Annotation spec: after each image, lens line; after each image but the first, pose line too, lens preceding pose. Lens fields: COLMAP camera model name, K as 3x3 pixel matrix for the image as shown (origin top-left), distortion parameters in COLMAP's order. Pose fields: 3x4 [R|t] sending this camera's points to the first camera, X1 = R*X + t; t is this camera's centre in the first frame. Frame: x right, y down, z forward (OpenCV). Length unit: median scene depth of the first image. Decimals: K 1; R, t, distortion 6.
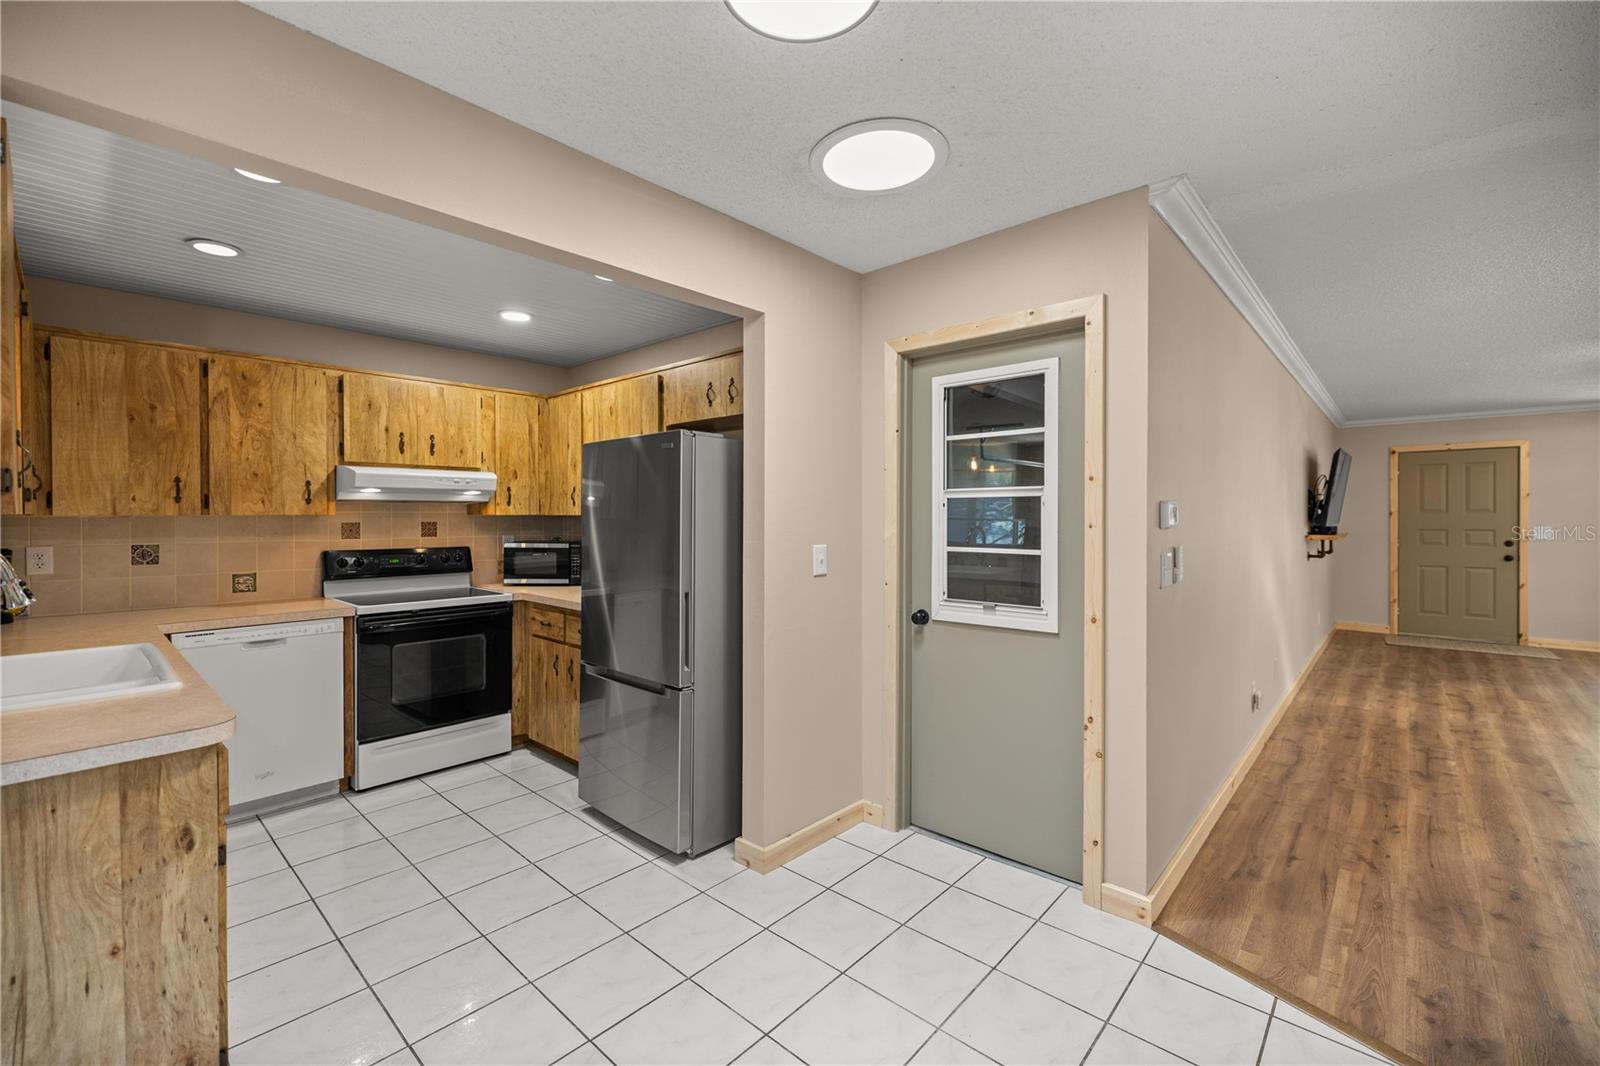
lens RADIAL K [[670.7, 0, 796.8], [0, 670.7, 524.5], [0, 0, 1]] dist [0.001626, -0.000213]
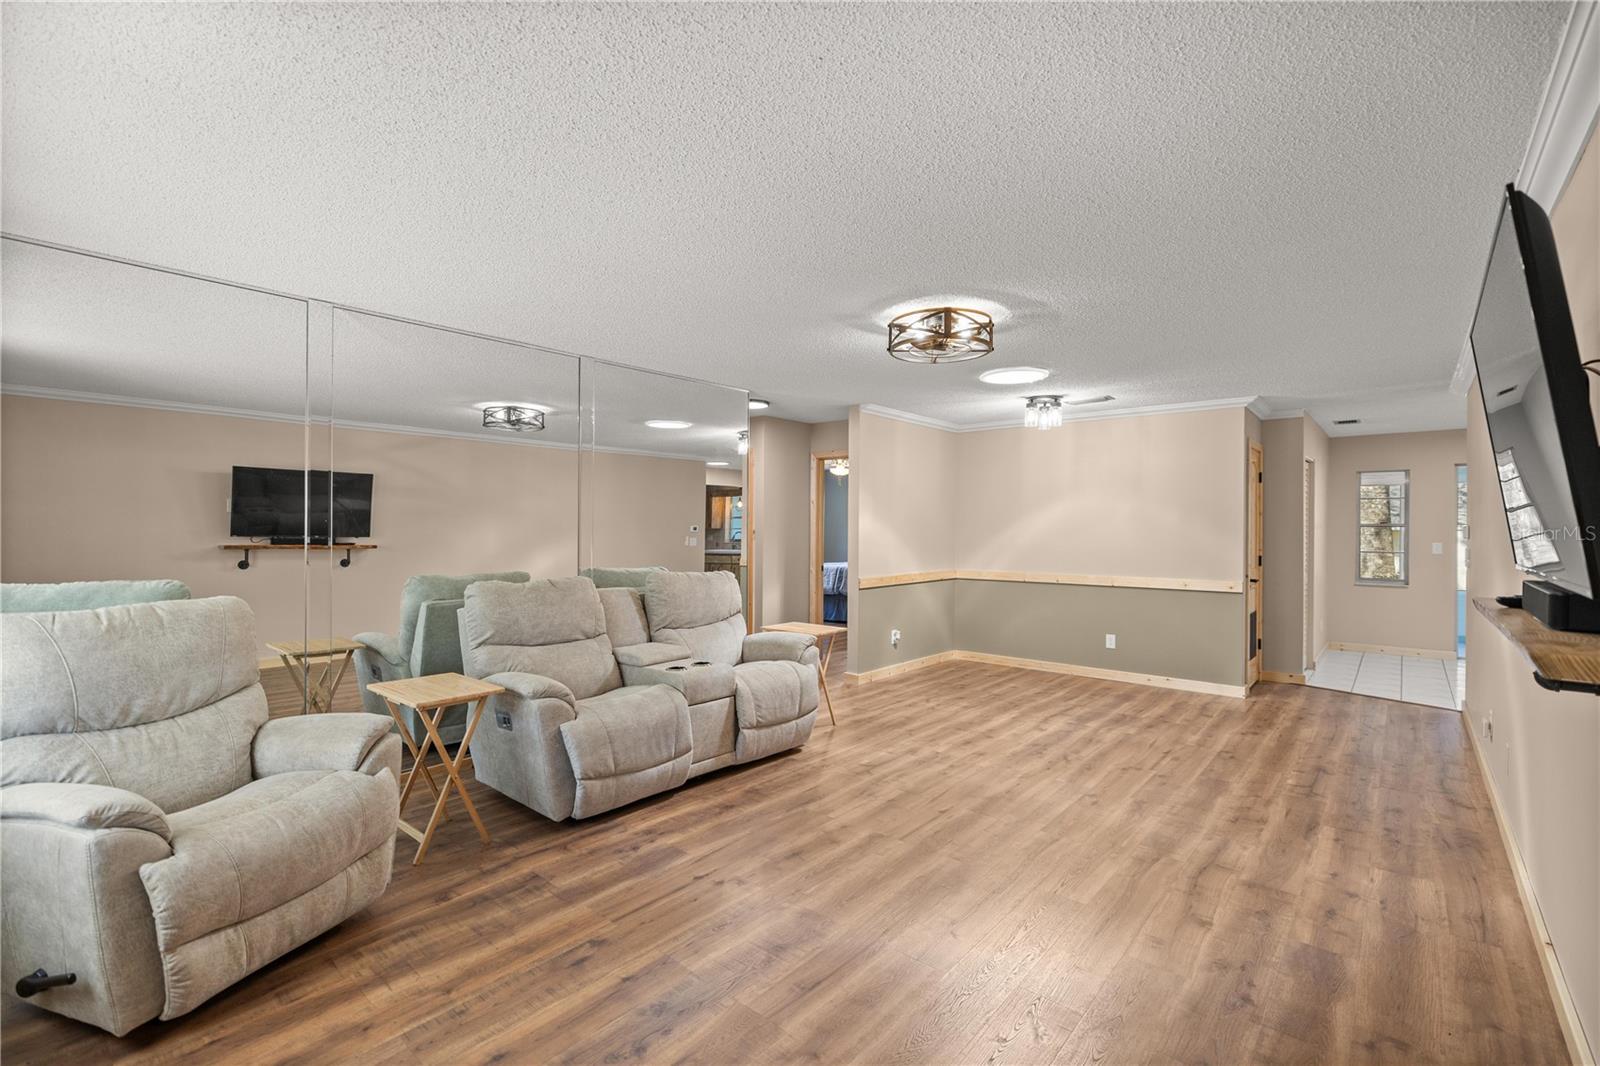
lens RADIAL K [[715.1, 0, 800.0], [0, 715.1, 533.0], [0, 0, 1]] dist [-0.004044, 0.006136]
pose [[-0.999248, -0.007914, -0.037964, 1.070909], [-0.008818, 0.999680, 0.023715, -0.020194], [0.037764, 0.024032, -0.998998, 1.241145]]
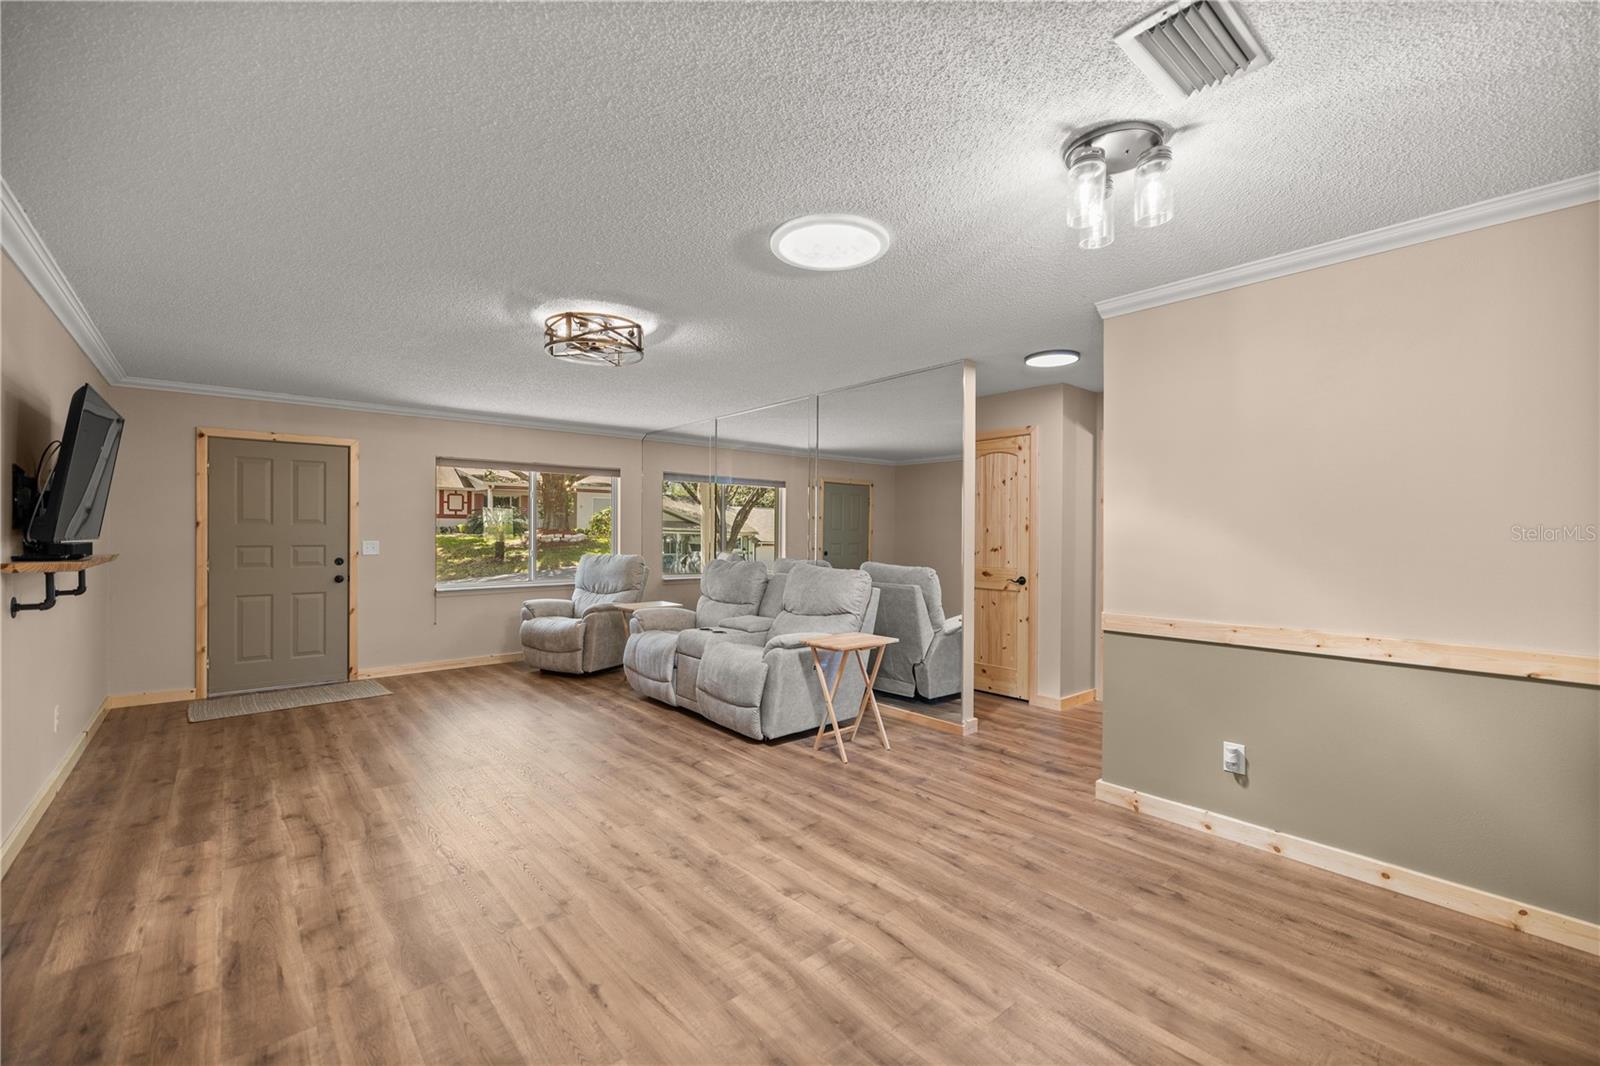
lens RADIAL K [[670.7, 0, 796.8], [0, 670.7, 524.5], [0, 0, 1]] dist [0.001626, -0.000213]
pose [[0.123931, 0.013985, 0.992192, 0.355578], [0.010059, 0.999832, -0.015349, 0.001427], [-0.992240, 0.011883, 0.123770, 0.390607]]
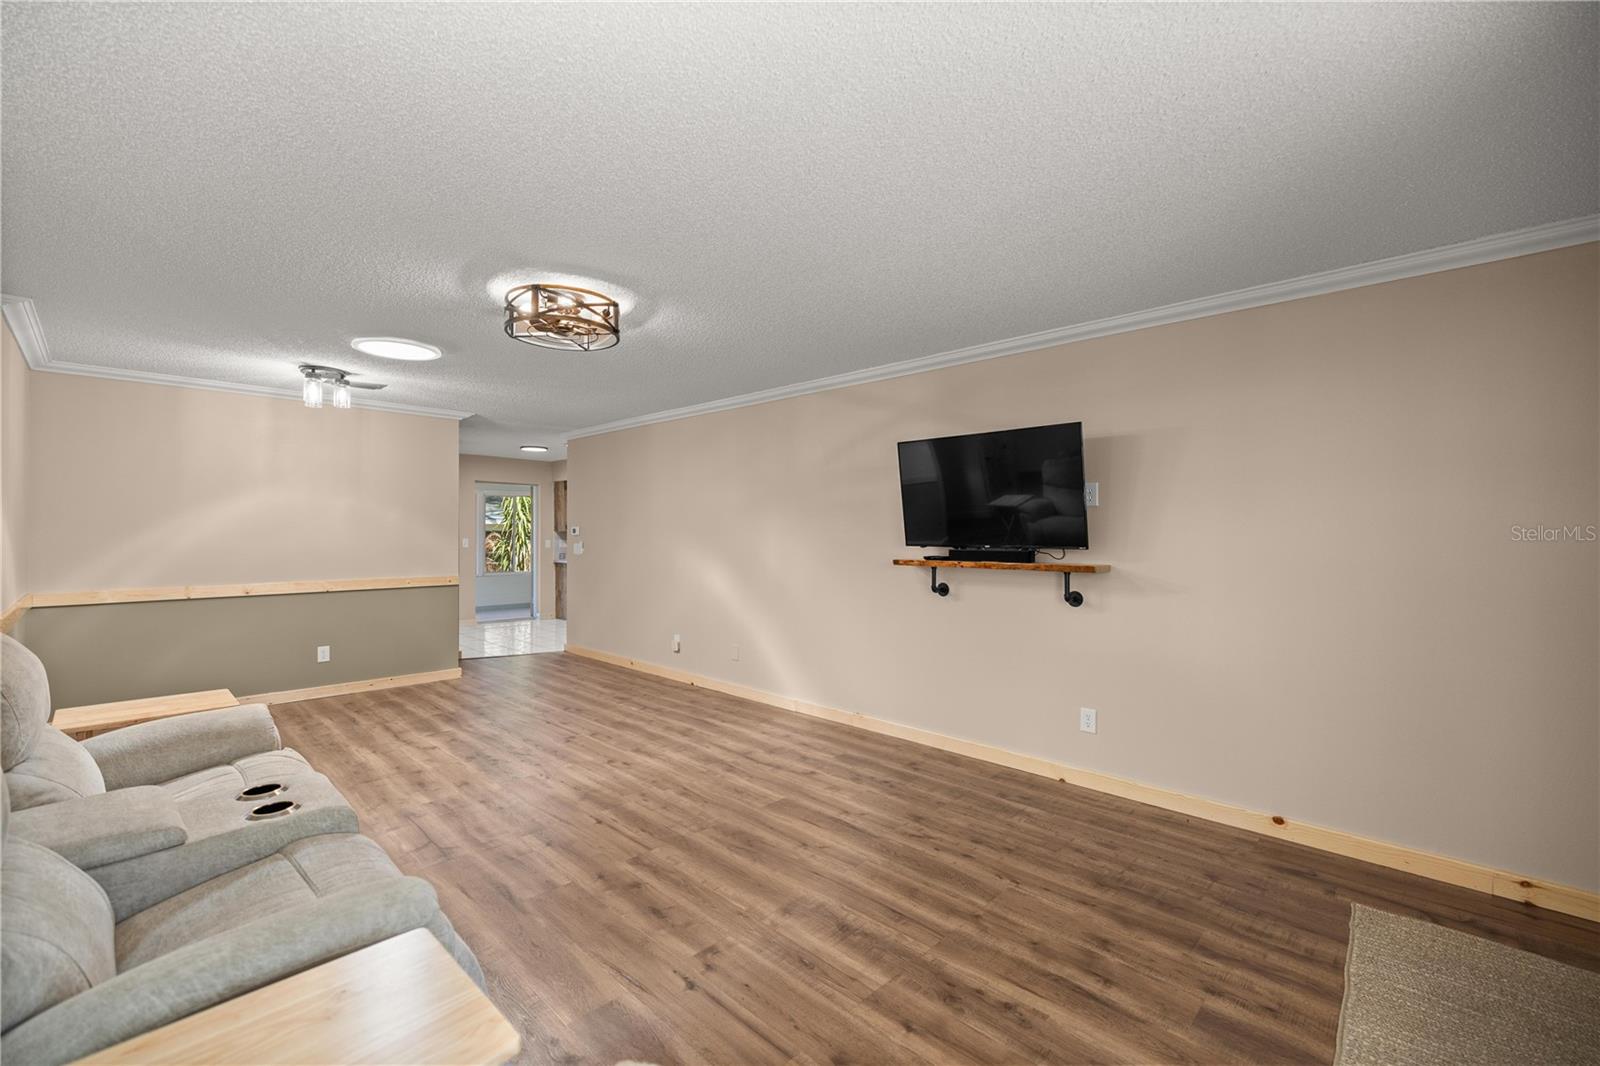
lens RADIAL K [[670.7, 0, 796.8], [0, 670.7, 524.5], [0, 0, 1]] dist [0.001626, -0.000213]
pose [[-0.032337, -0.012673, -0.999397, 1.448648], [-0.019841, 0.999731, -0.012036, -0.010616], [0.999280, 0.019440, -0.032580, 0.842921]]
